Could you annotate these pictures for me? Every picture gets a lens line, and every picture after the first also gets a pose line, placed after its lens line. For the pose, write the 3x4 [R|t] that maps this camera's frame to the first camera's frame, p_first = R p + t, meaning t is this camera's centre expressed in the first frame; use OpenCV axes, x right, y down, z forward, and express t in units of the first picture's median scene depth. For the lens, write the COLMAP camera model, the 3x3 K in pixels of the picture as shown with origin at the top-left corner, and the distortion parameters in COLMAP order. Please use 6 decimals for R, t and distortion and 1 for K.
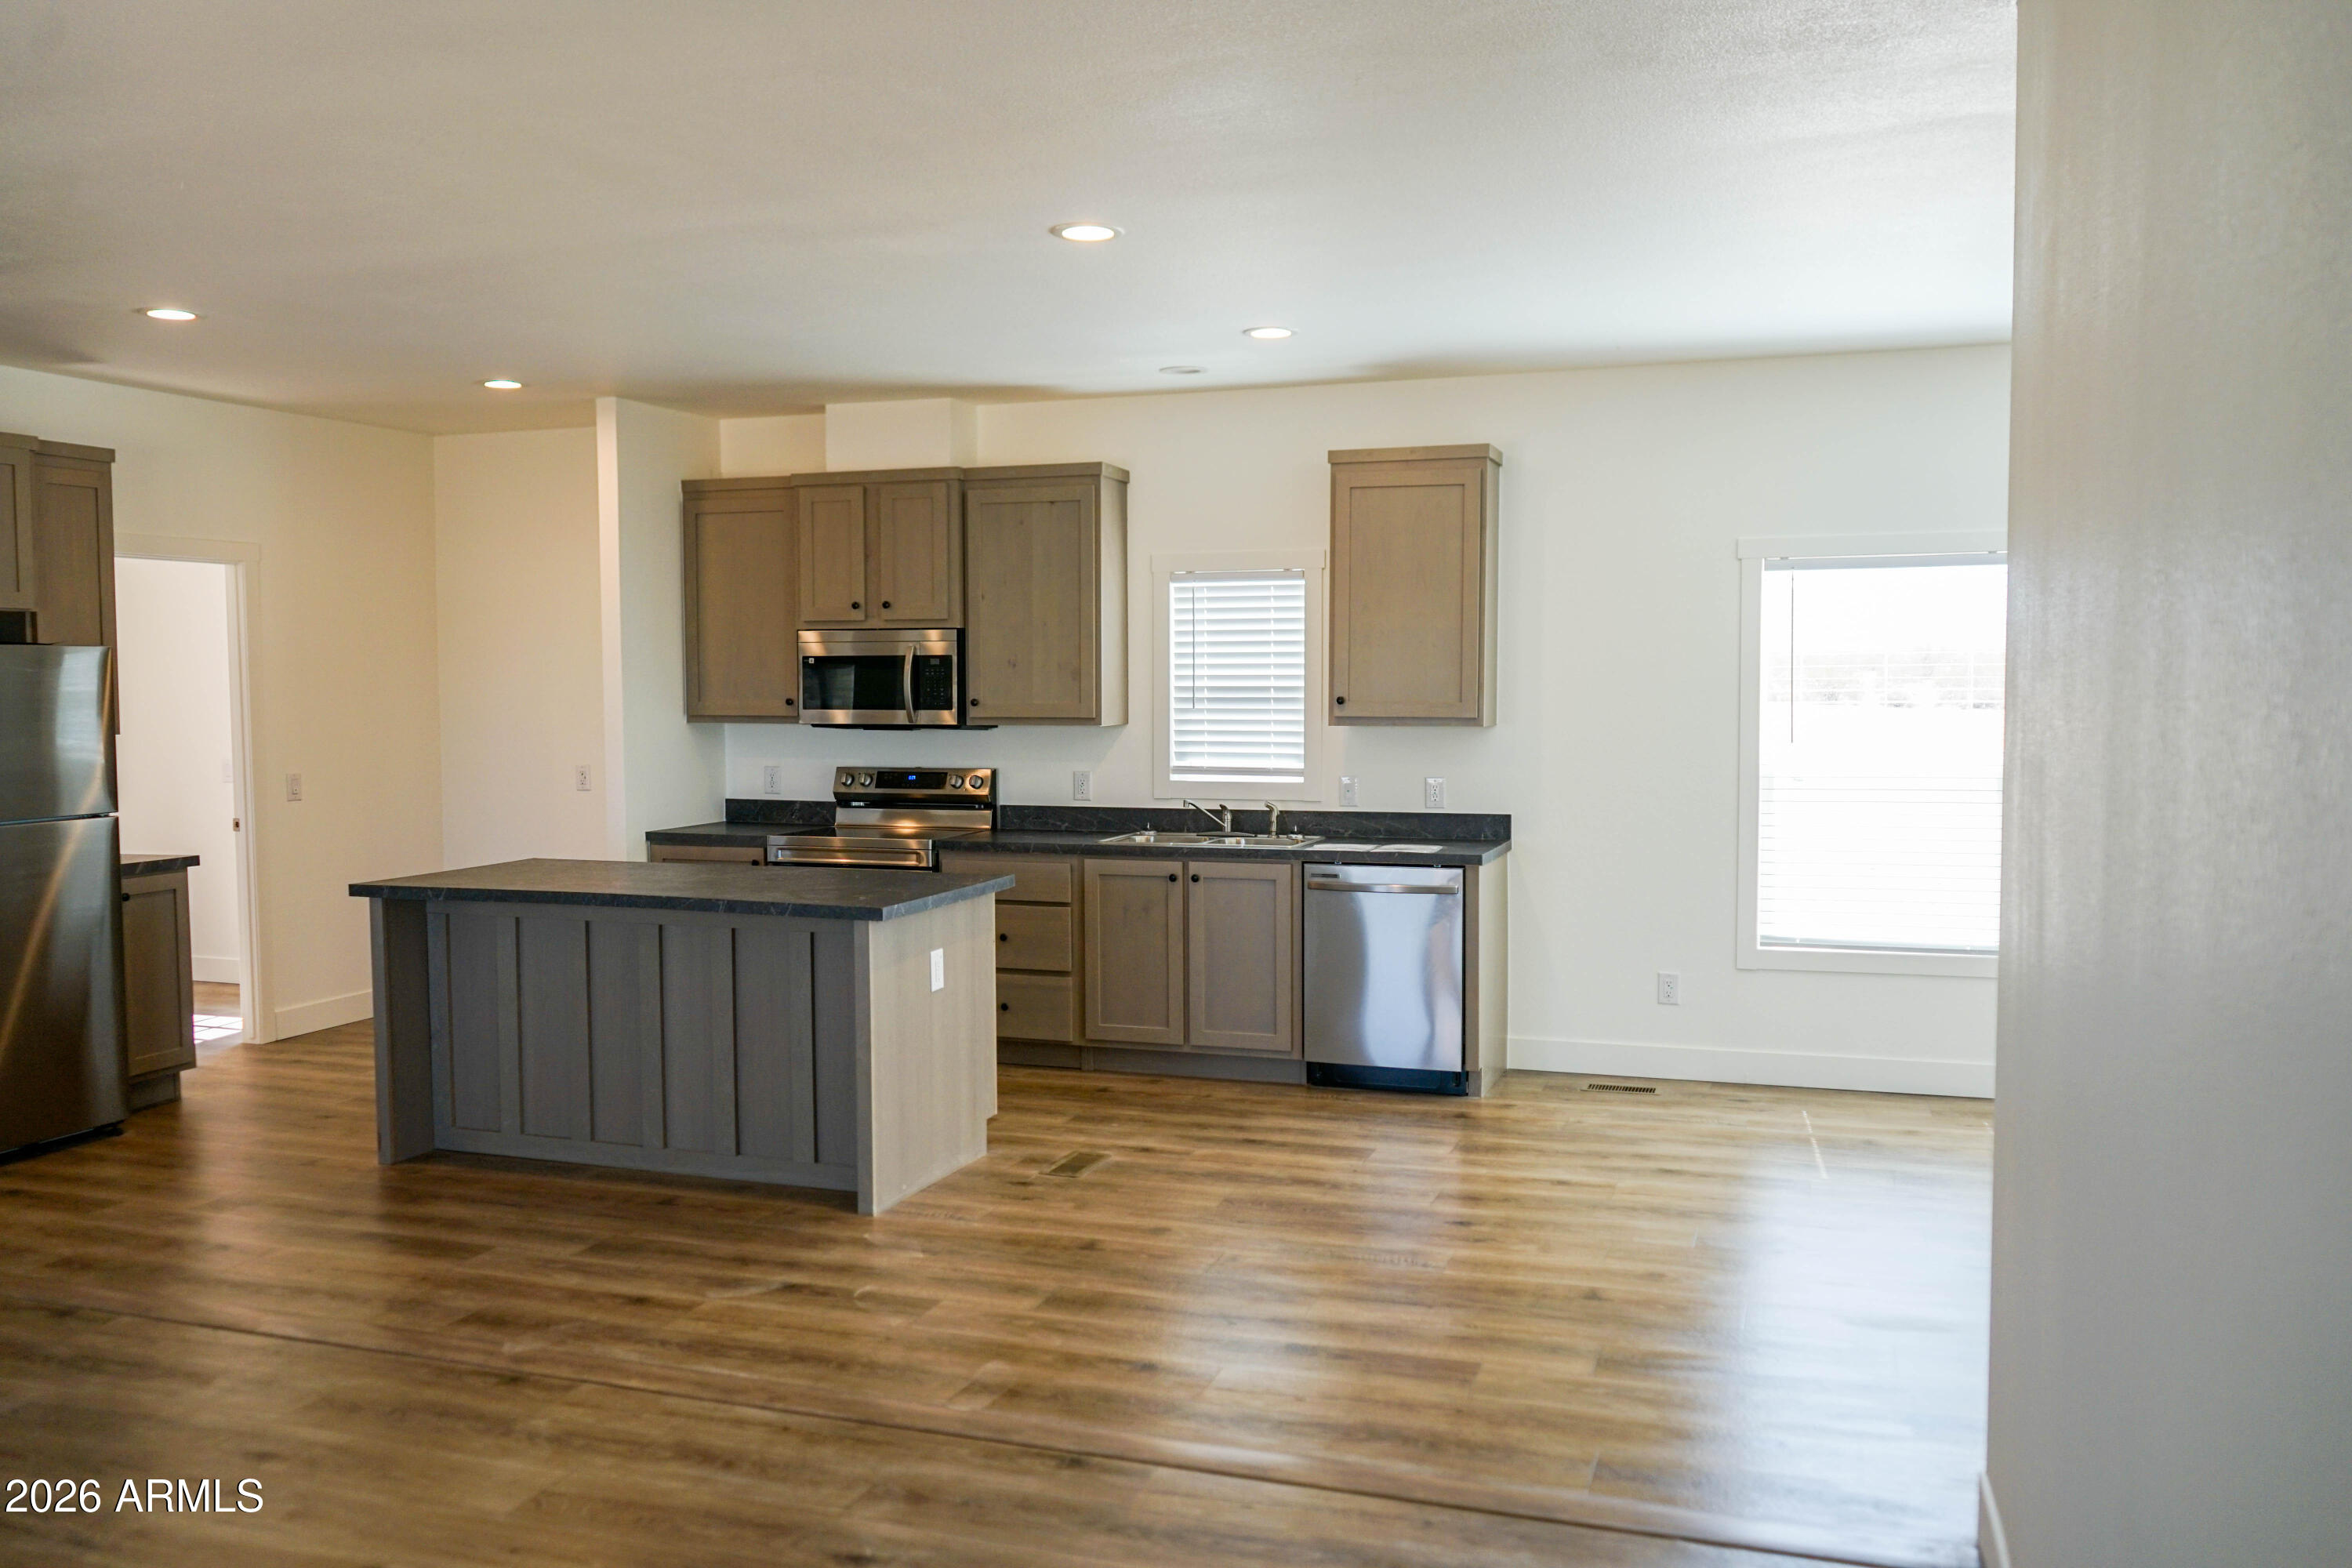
lens RADIAL K [[1876.9, 0, 1174.0], [0, 1876.9, 791.8], [0, 0, 1]] dist [-0.017794, 0.016215]
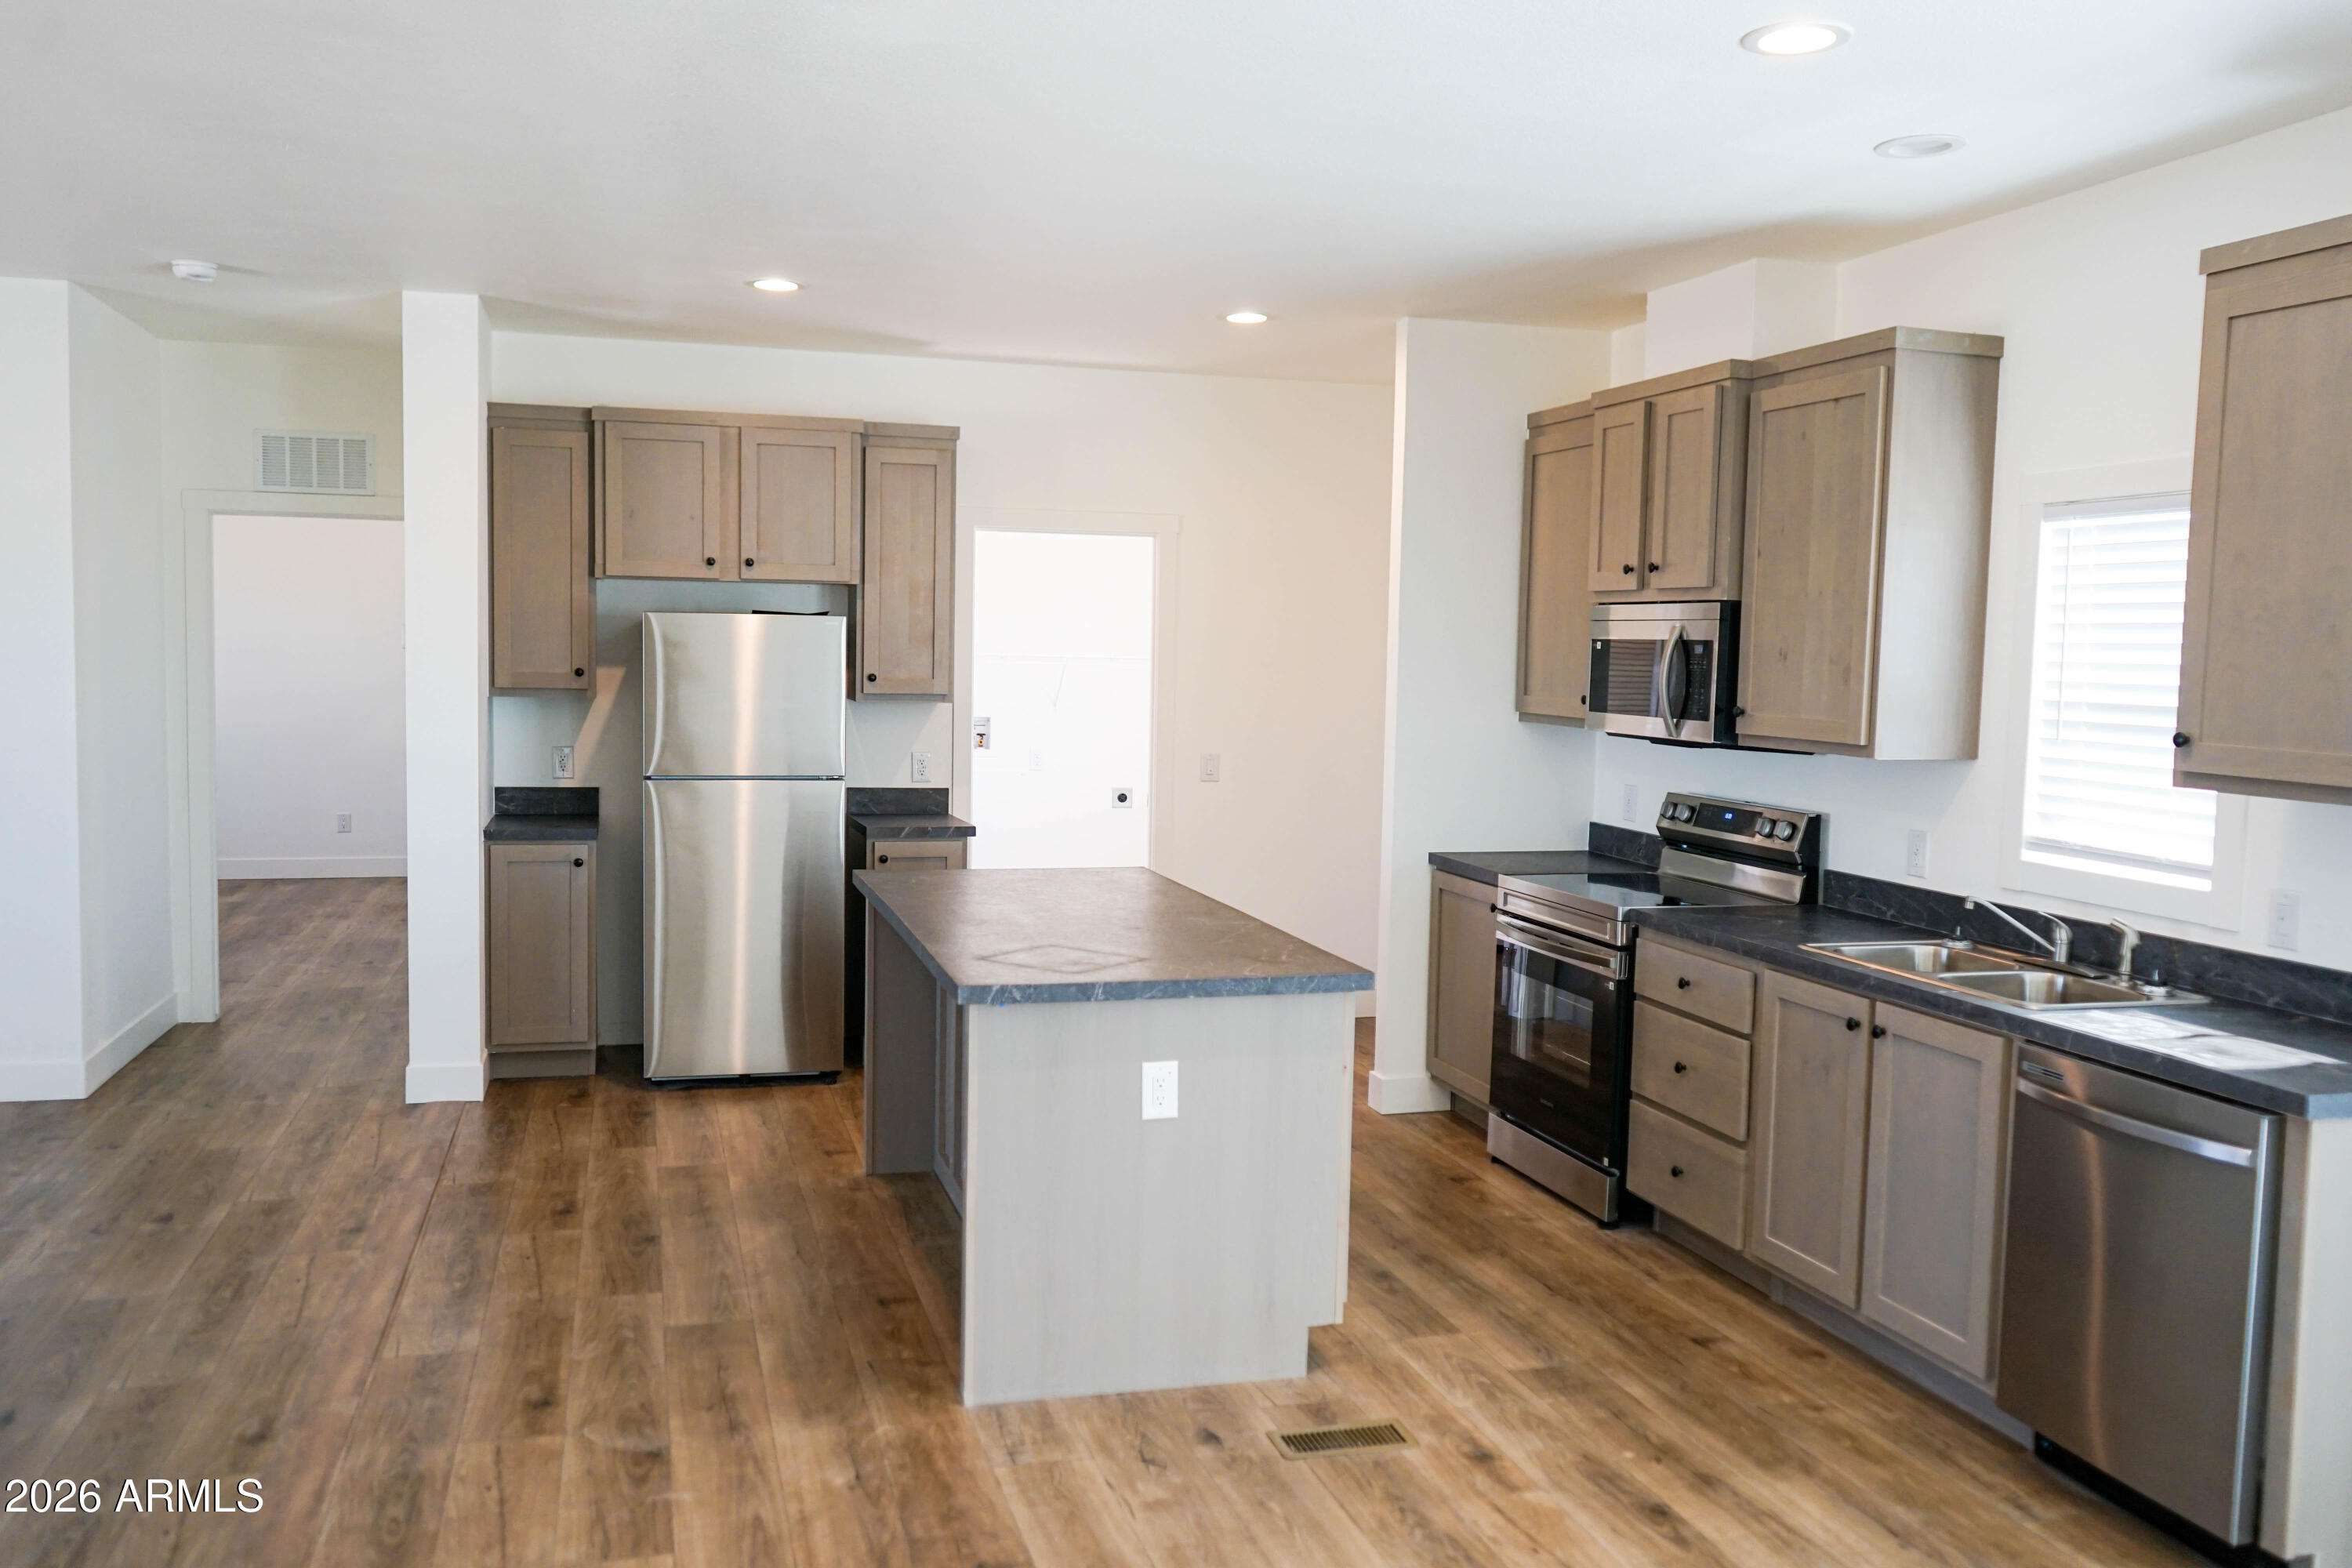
lens RADIAL K [[1876.9, 0, 1174.0], [0, 1876.9, 791.8], [0, 0, 1]] dist [-0.017794, 0.016215]
pose [[0.577943, 0.080616, -0.812086, 0.409468], [-0.074800, 0.996153, 0.045655, -0.044138], [0.812642, 0.034358, 0.581749, 0.572936]]
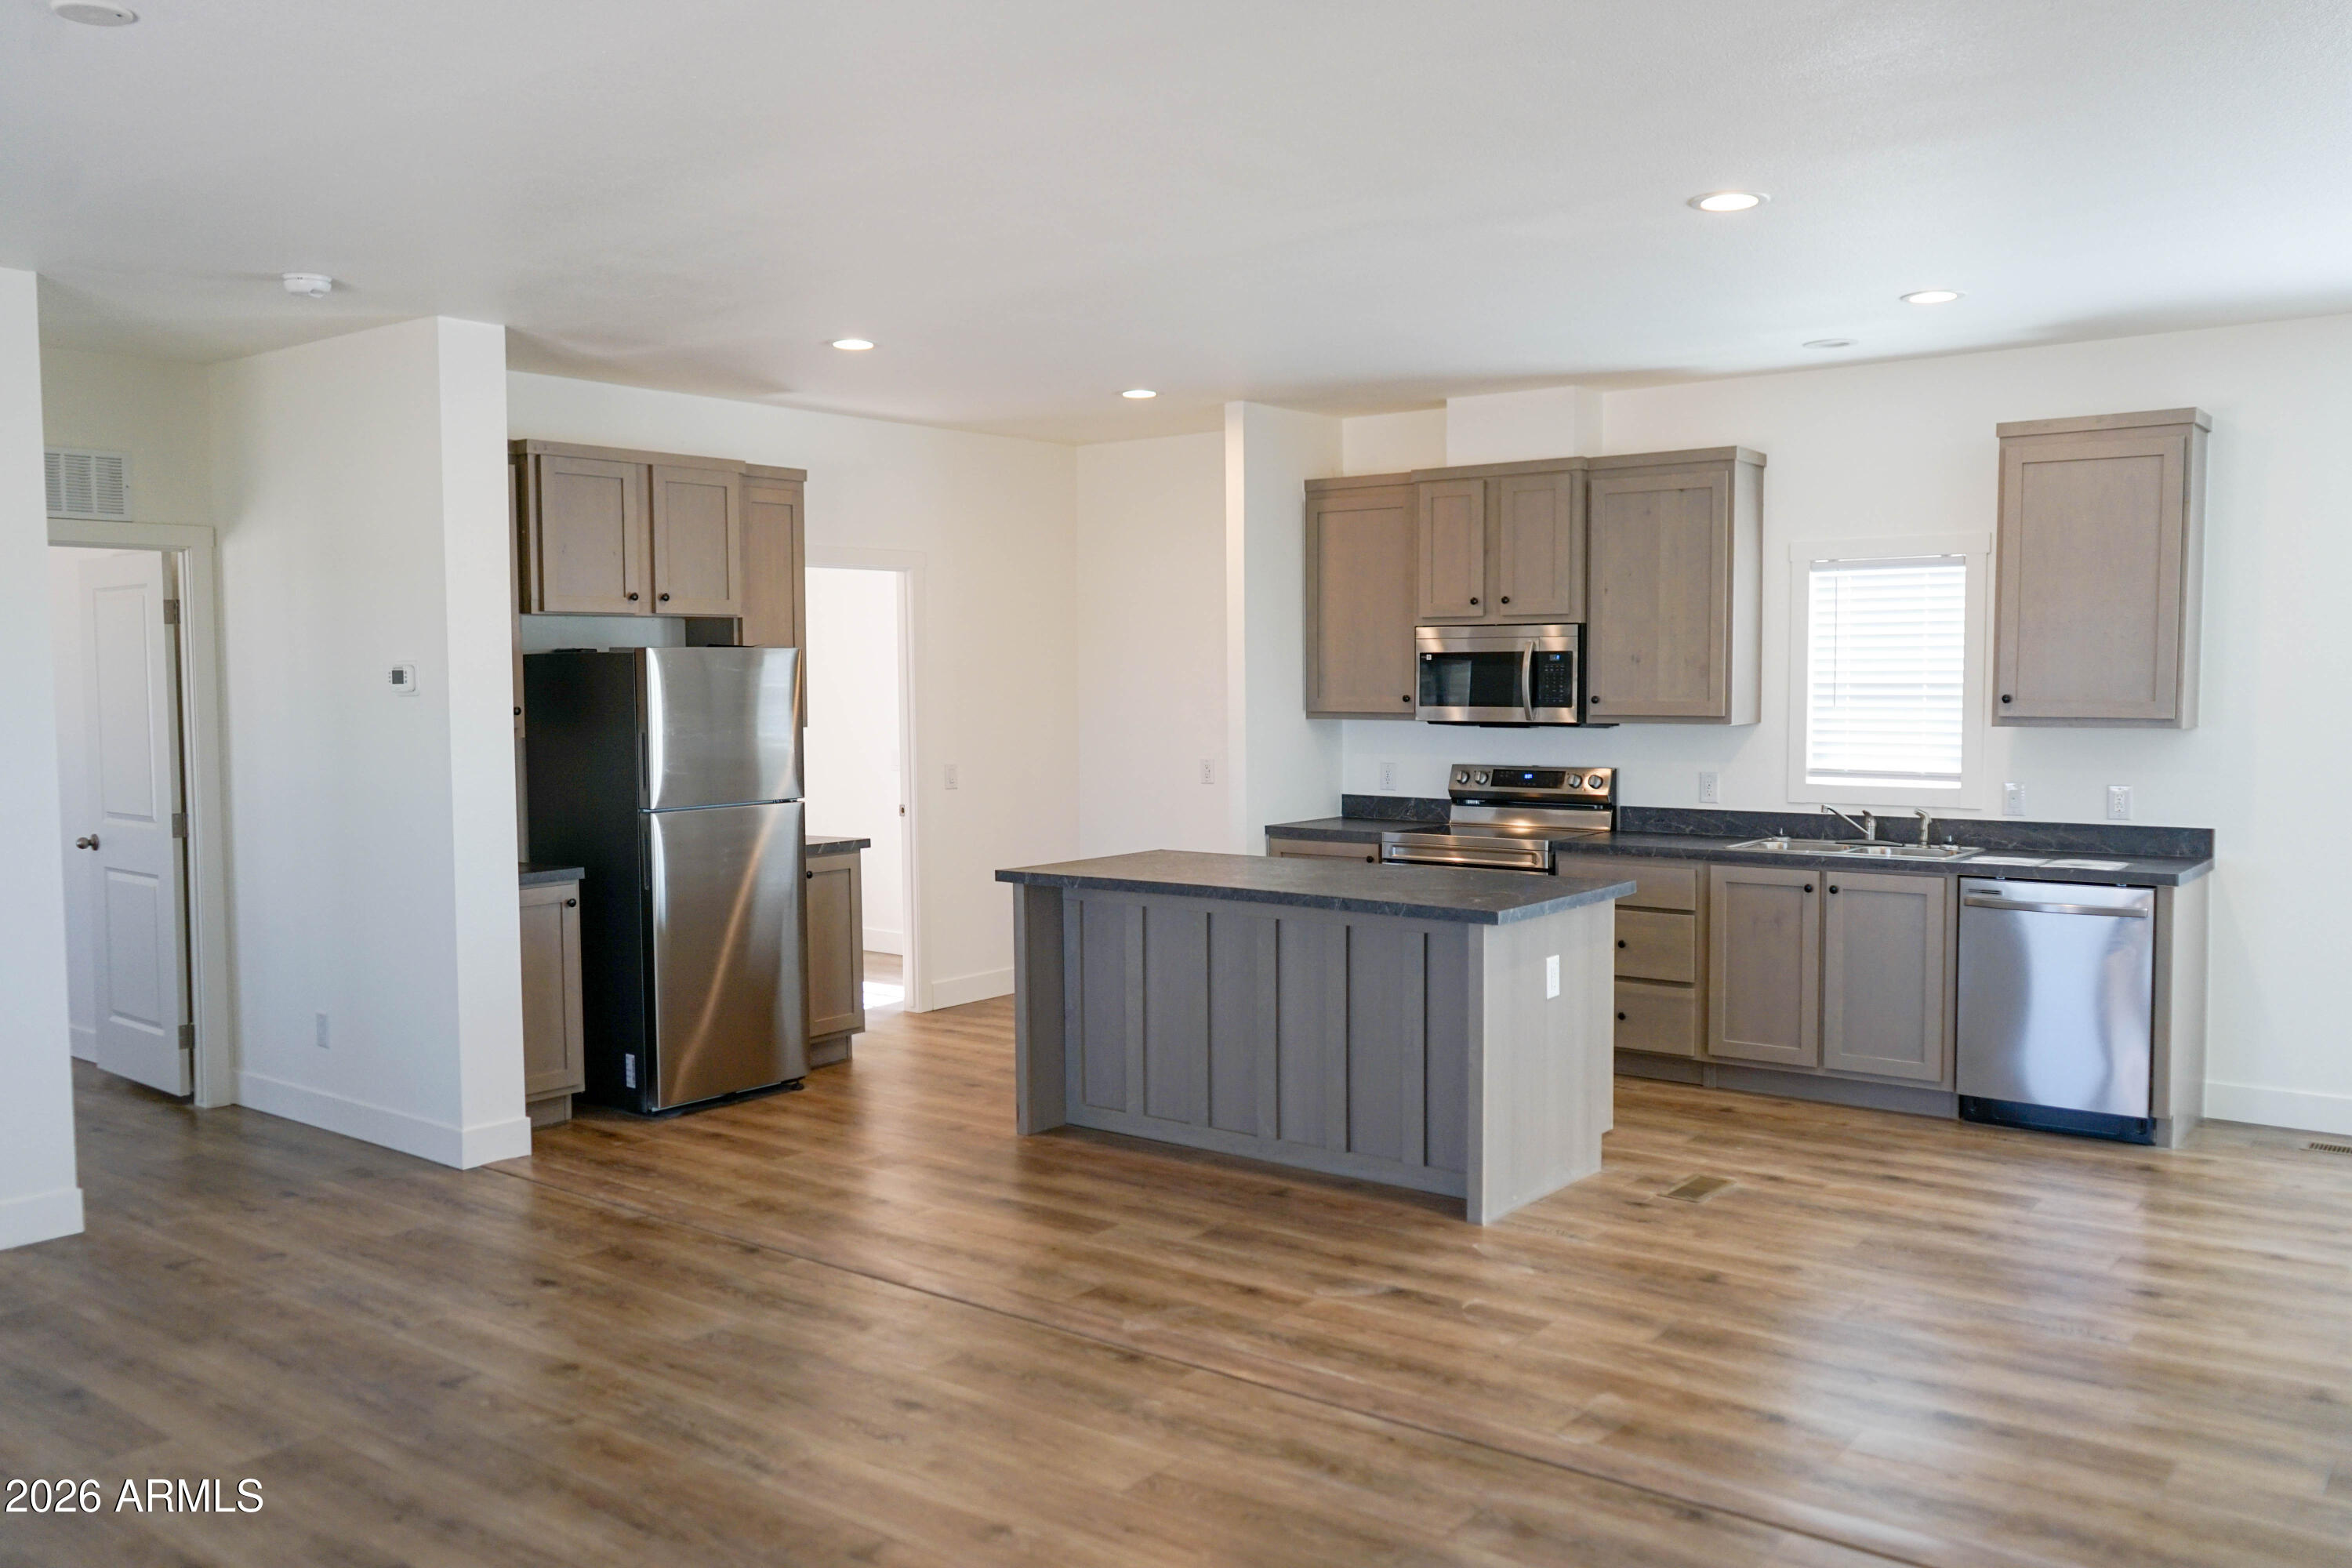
lens RADIAL K [[1876.9, 0, 1174.0], [0, 1876.9, 791.8], [0, 0, 1]] dist [-0.017794, 0.016215]
pose [[0.948033, 0.017404, -0.317696, -0.005329], [-0.016279, 0.999848, 0.006197, -0.003352], [0.317756, -0.000703, 0.948172, 0.018287]]
